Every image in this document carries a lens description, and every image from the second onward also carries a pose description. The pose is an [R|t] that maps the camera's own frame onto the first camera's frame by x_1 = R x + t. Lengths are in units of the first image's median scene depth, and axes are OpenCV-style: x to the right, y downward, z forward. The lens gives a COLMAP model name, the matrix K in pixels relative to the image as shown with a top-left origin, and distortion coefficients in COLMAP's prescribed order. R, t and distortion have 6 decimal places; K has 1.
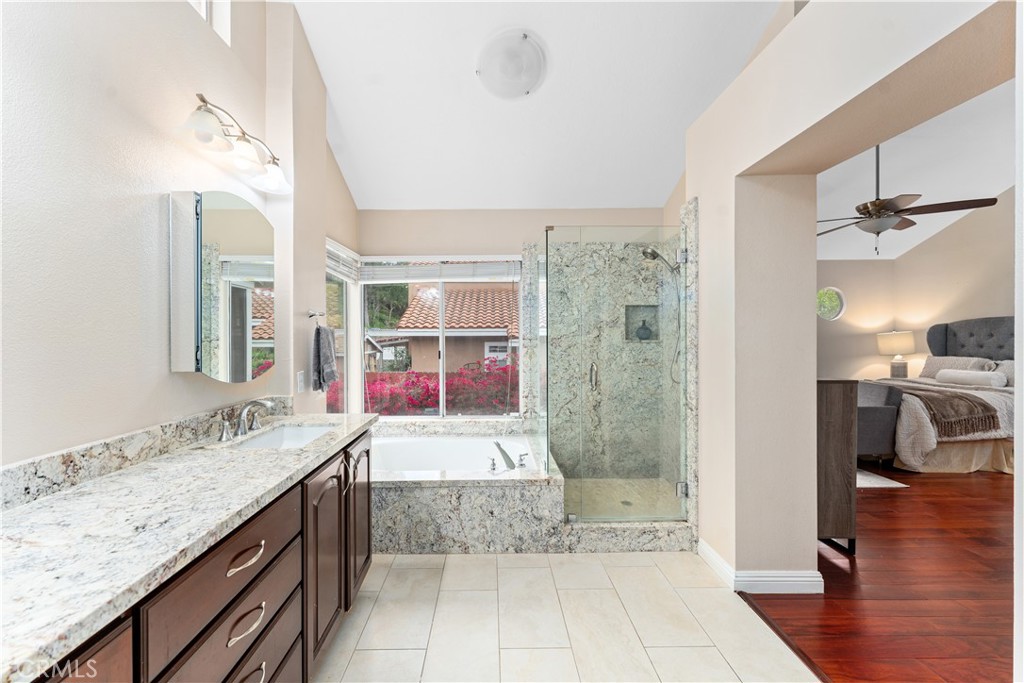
lens RADIAL K [[411.5, 0, 504.3], [0, 411.5, 336.7], [0, 0, 1]] dist [-0.002008, -0.000400]
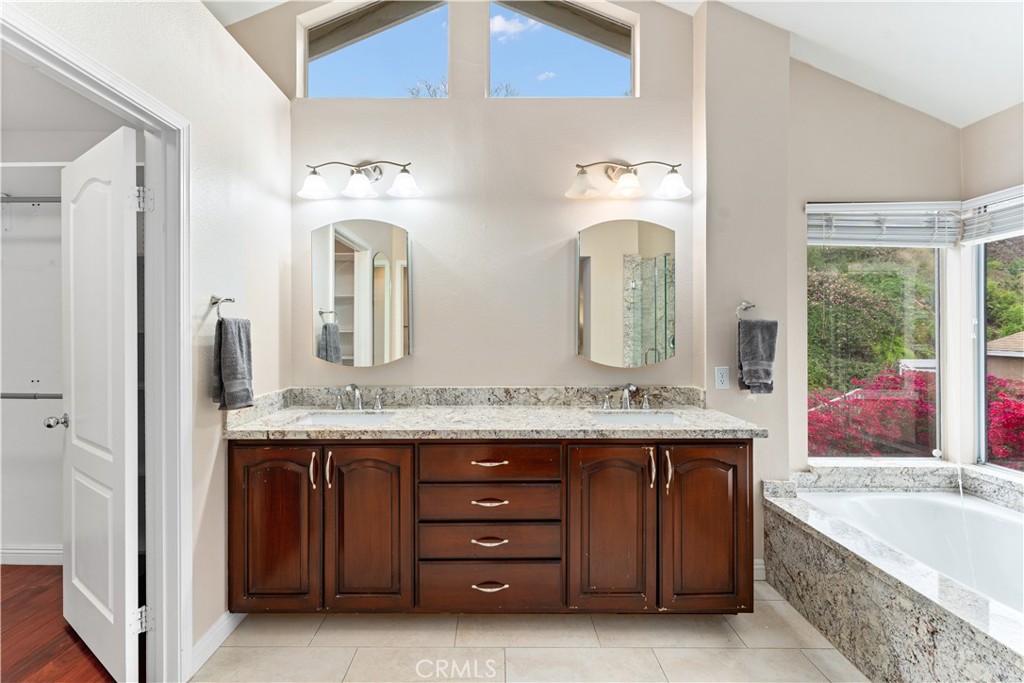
lens RADIAL K [[411.5, 0, 504.3], [0, 411.5, 336.7], [0, 0, 1]] dist [-0.002008, -0.000400]
pose [[-0.029171, 0.004910, -0.999562, 0.730737], [-0.002312, 0.999985, 0.004979, 0.016328], [0.999572, 0.002456, -0.029160, 0.793944]]
